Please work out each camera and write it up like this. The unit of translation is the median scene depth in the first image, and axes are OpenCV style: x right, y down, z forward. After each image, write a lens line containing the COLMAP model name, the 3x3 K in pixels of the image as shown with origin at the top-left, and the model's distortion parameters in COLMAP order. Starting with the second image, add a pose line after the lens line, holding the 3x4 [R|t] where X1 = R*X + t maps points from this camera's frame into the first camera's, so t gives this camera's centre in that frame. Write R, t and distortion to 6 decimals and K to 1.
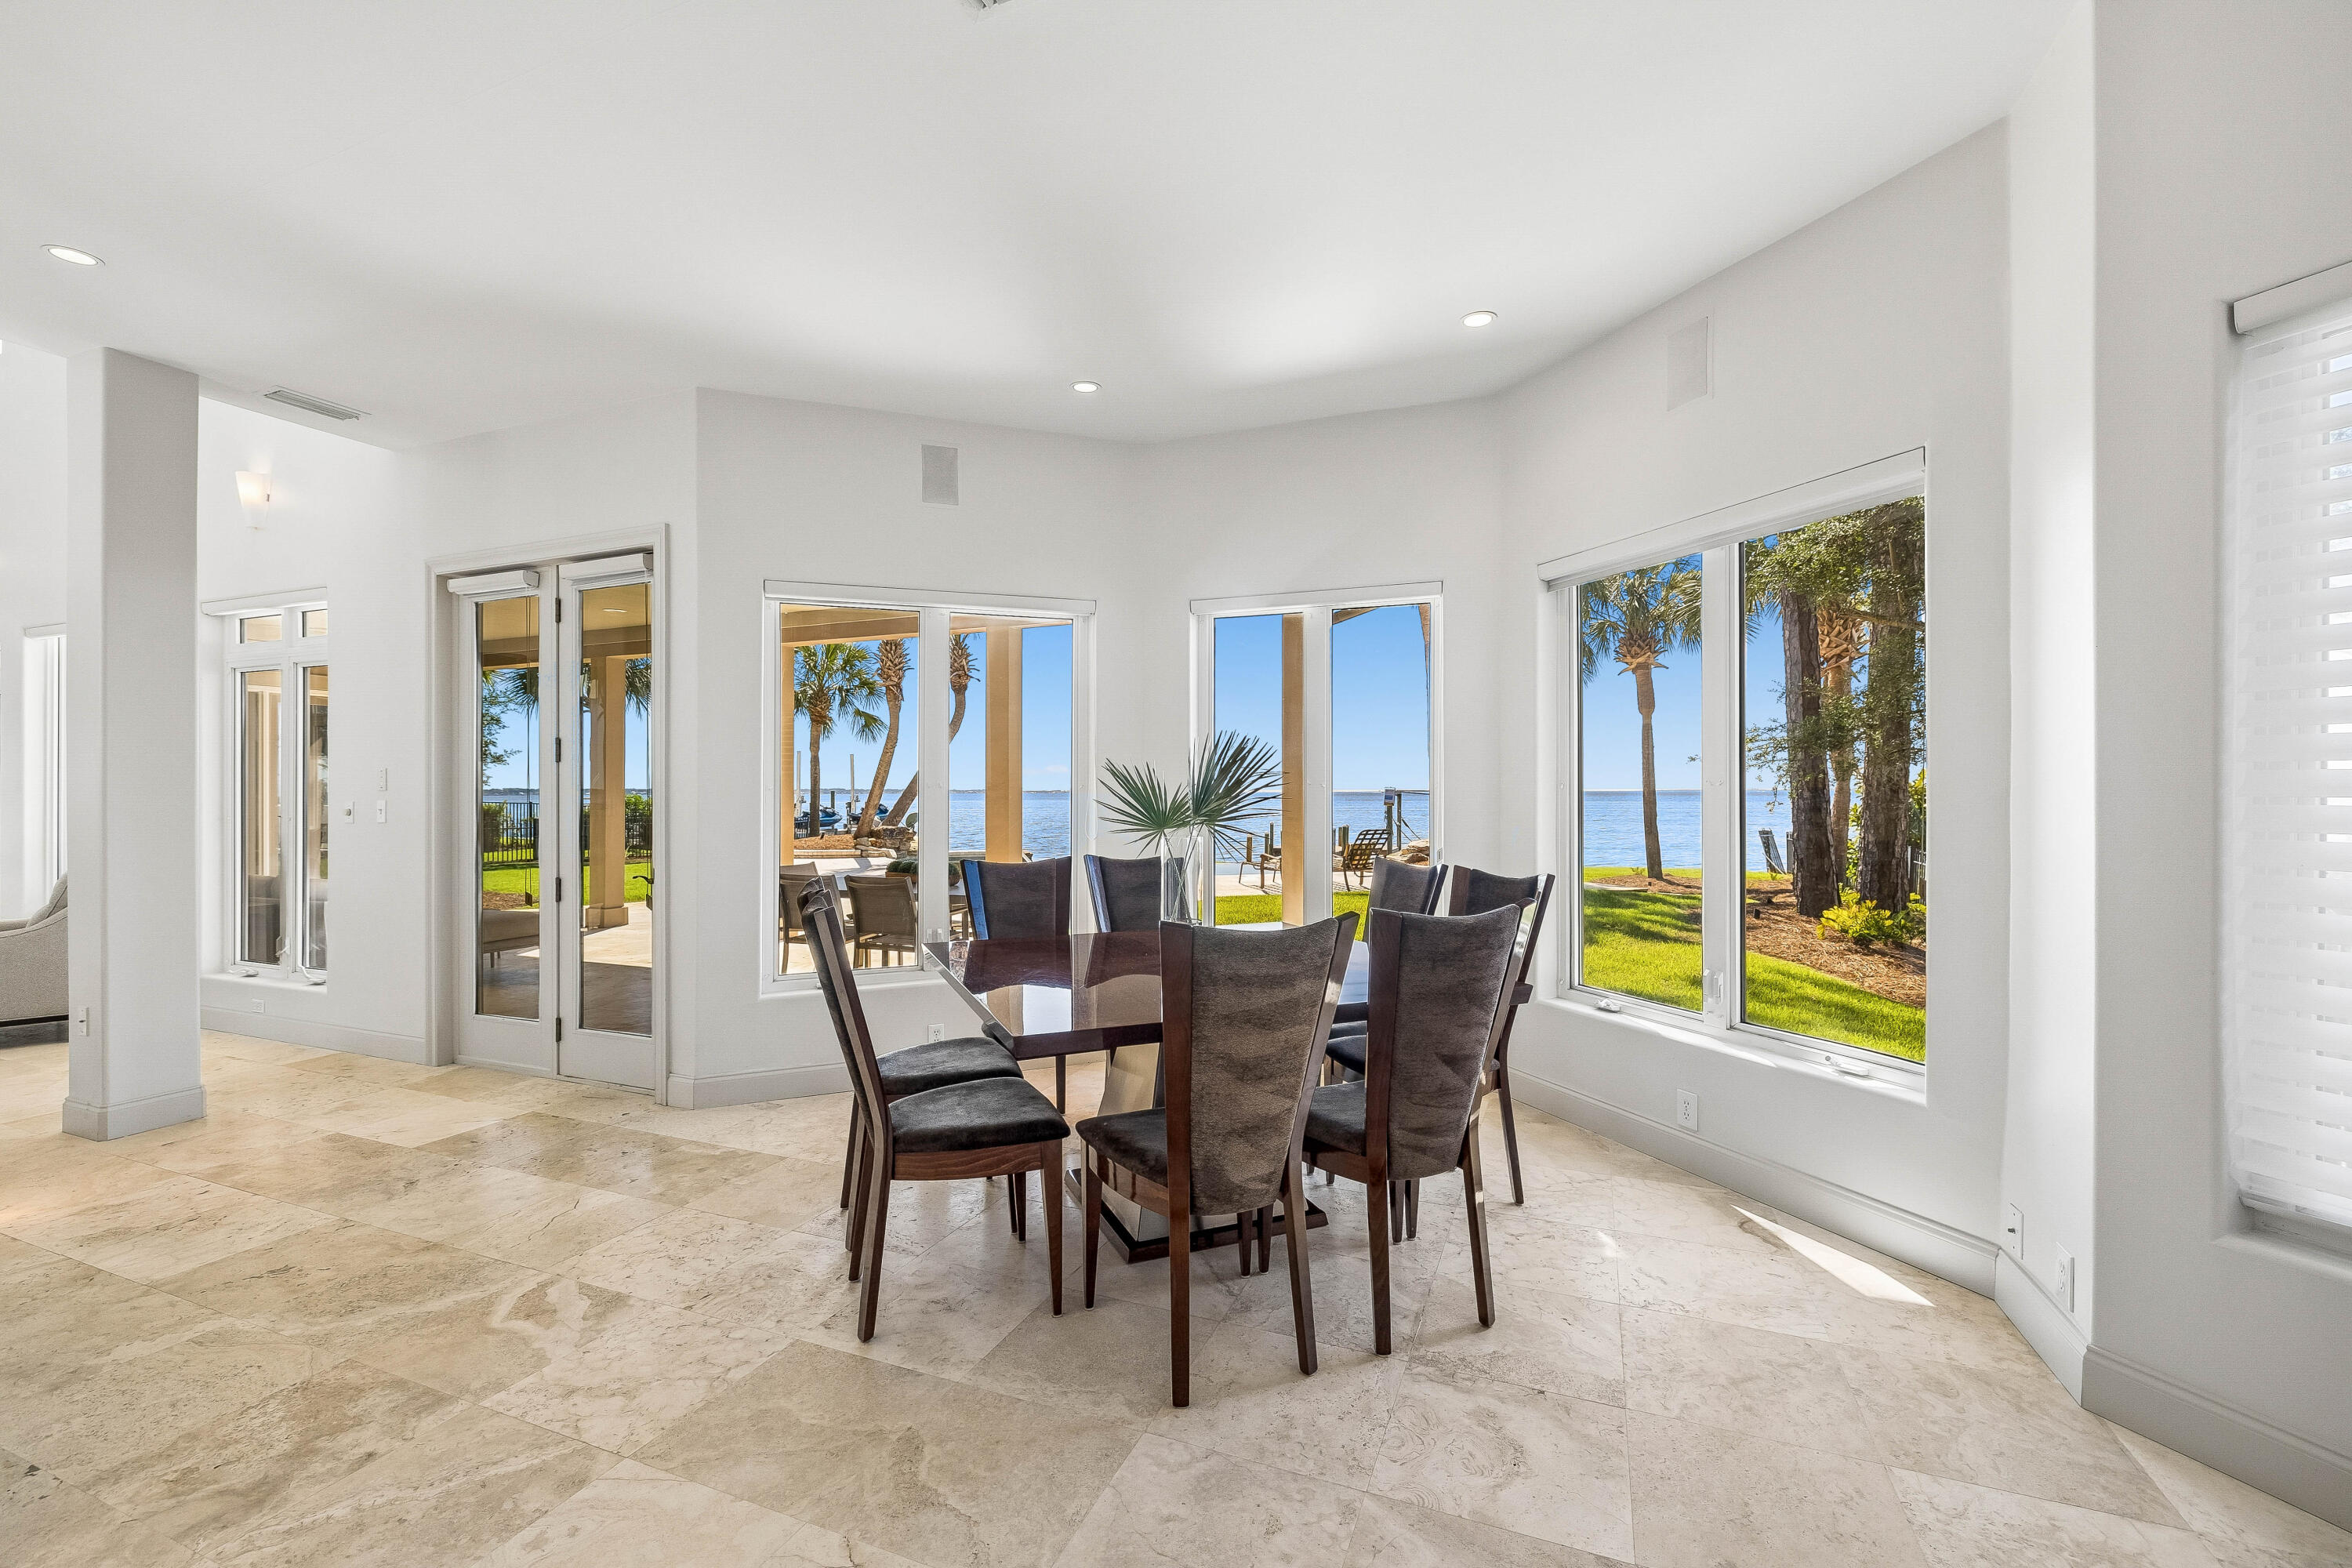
lens RADIAL K [[997.8, 0, 1170.3], [0, 997.8, 788.0], [0, 0, 1]] dist [0.002468, -0.000389]
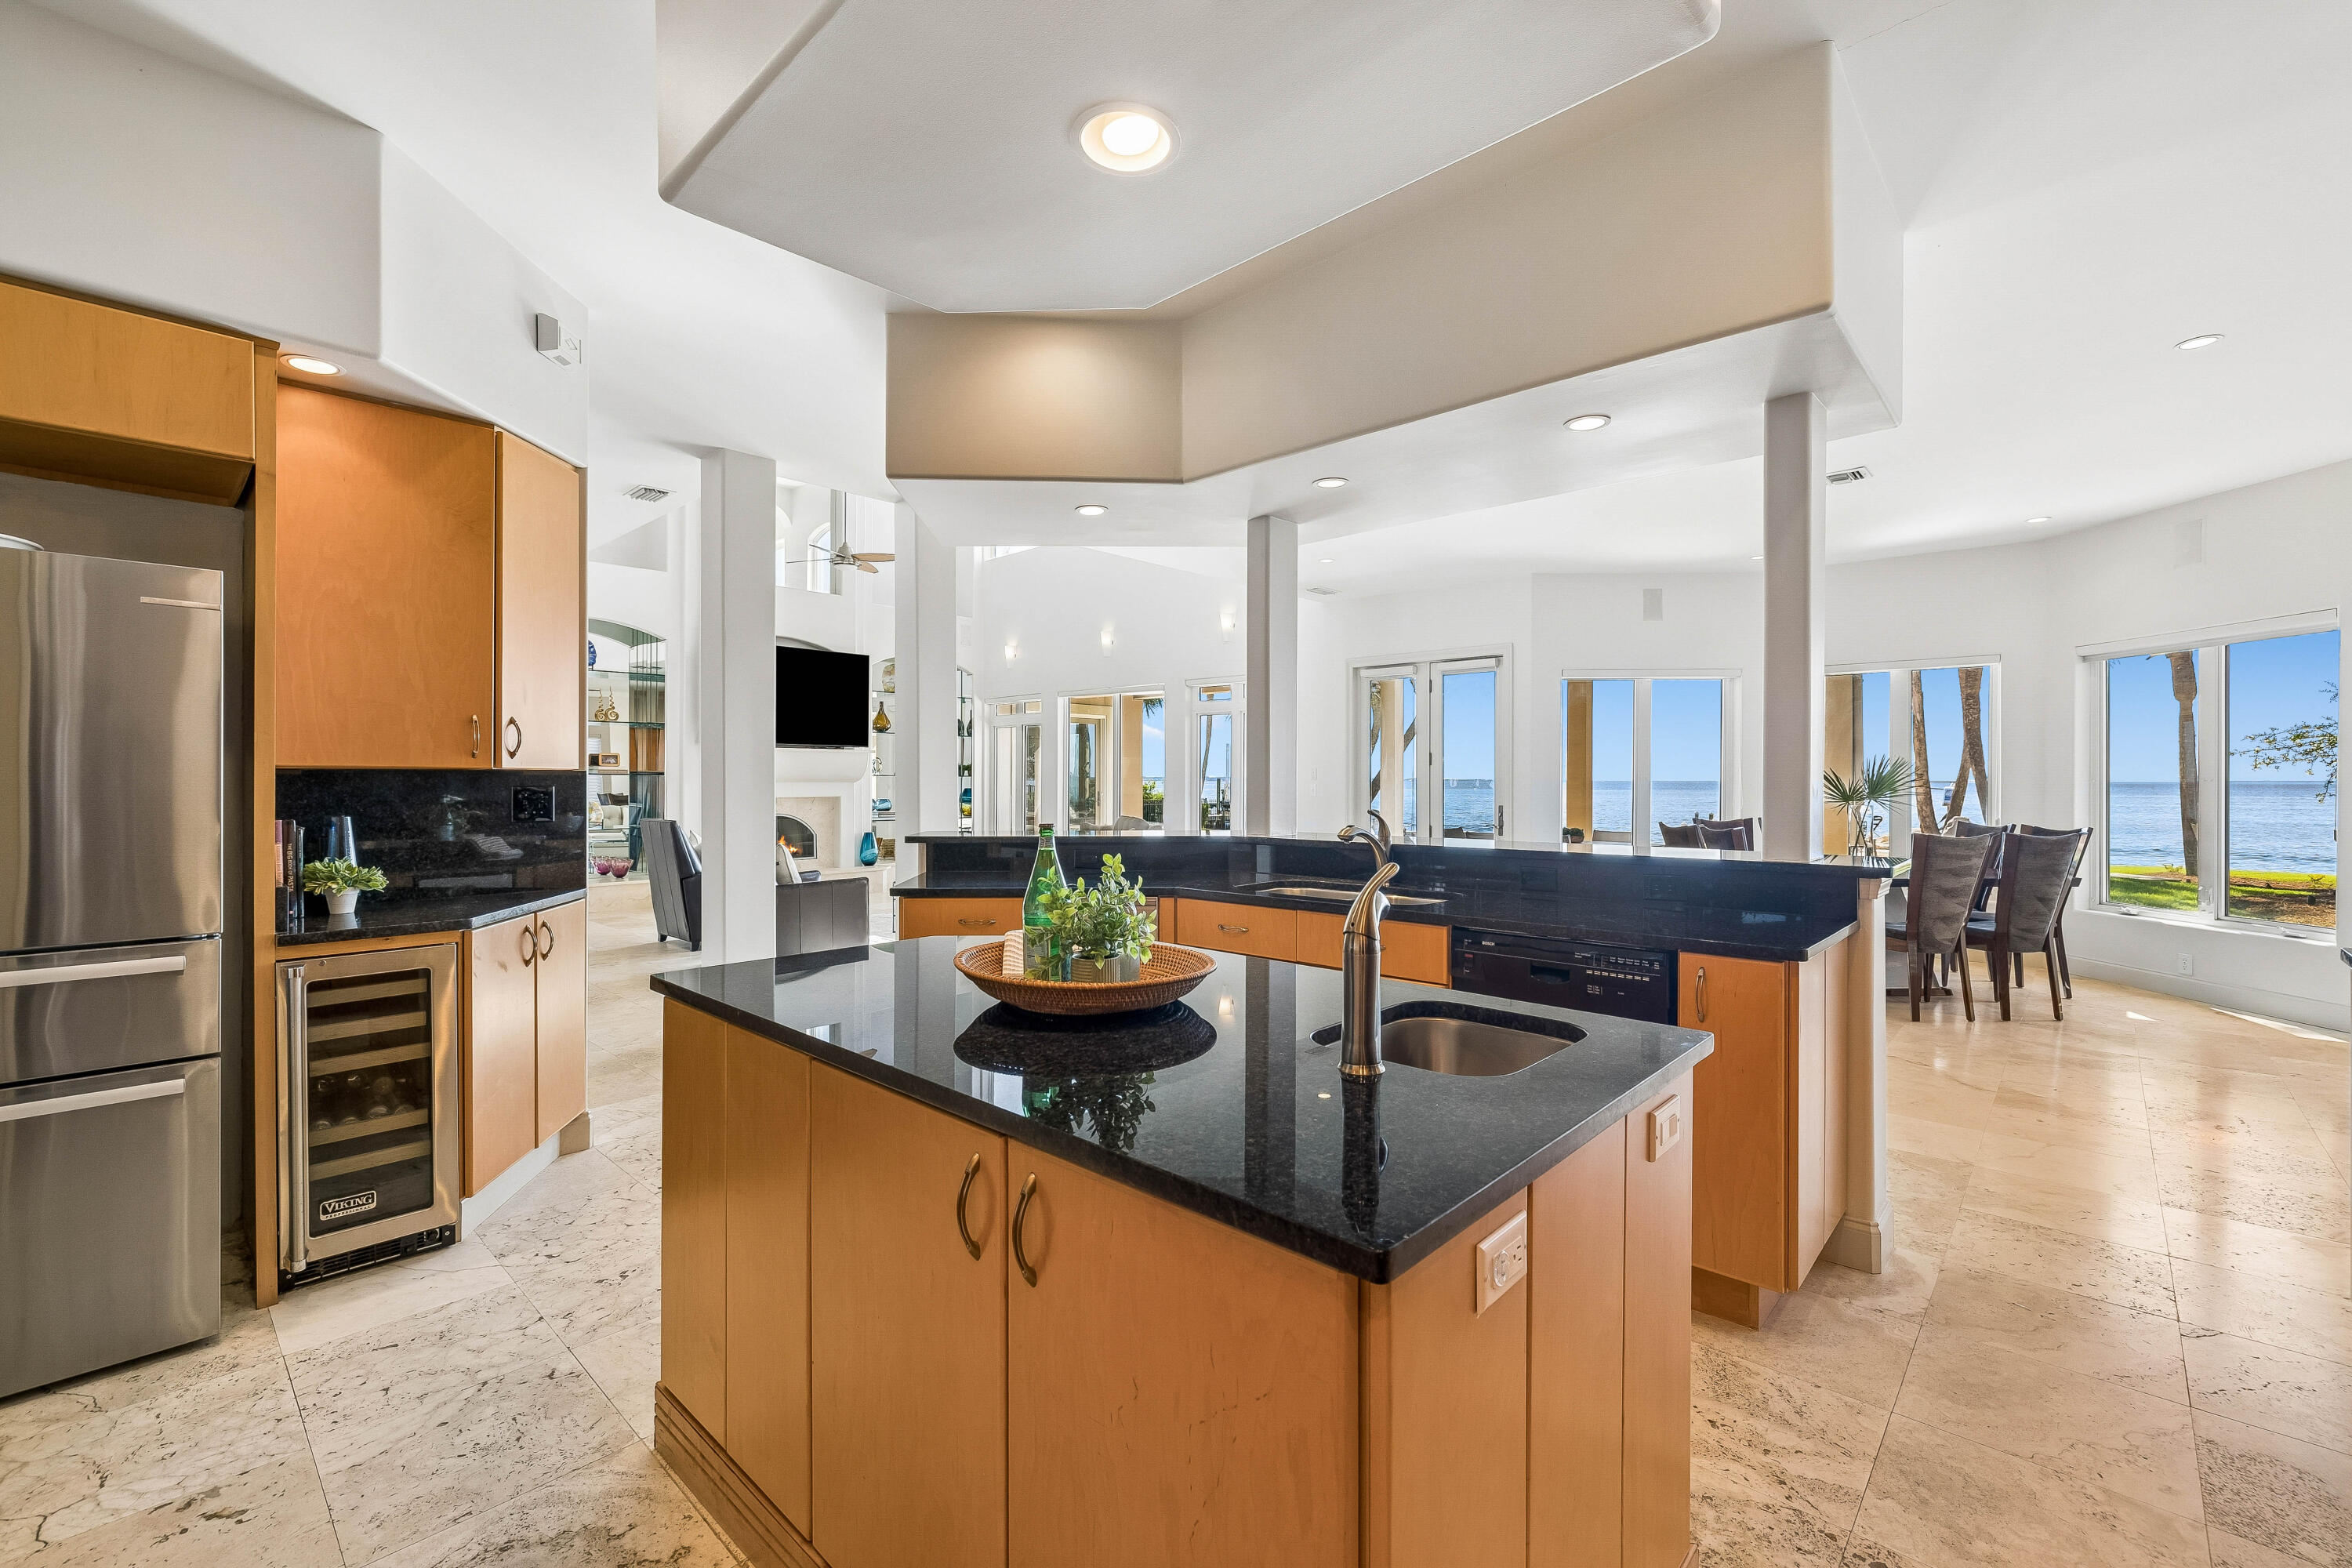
lens RADIAL K [[992.0, 0, 1166.6], [0, 992.0, 778.7], [0, 0, 1]] dist [0.000068, -0.000350]
pose [[0.936710, 0.003024, -0.350093, -0.614649], [-0.001396, 0.999987, 0.004900, -0.012322], [0.350104, -0.004101, 0.936702, -1.404921]]
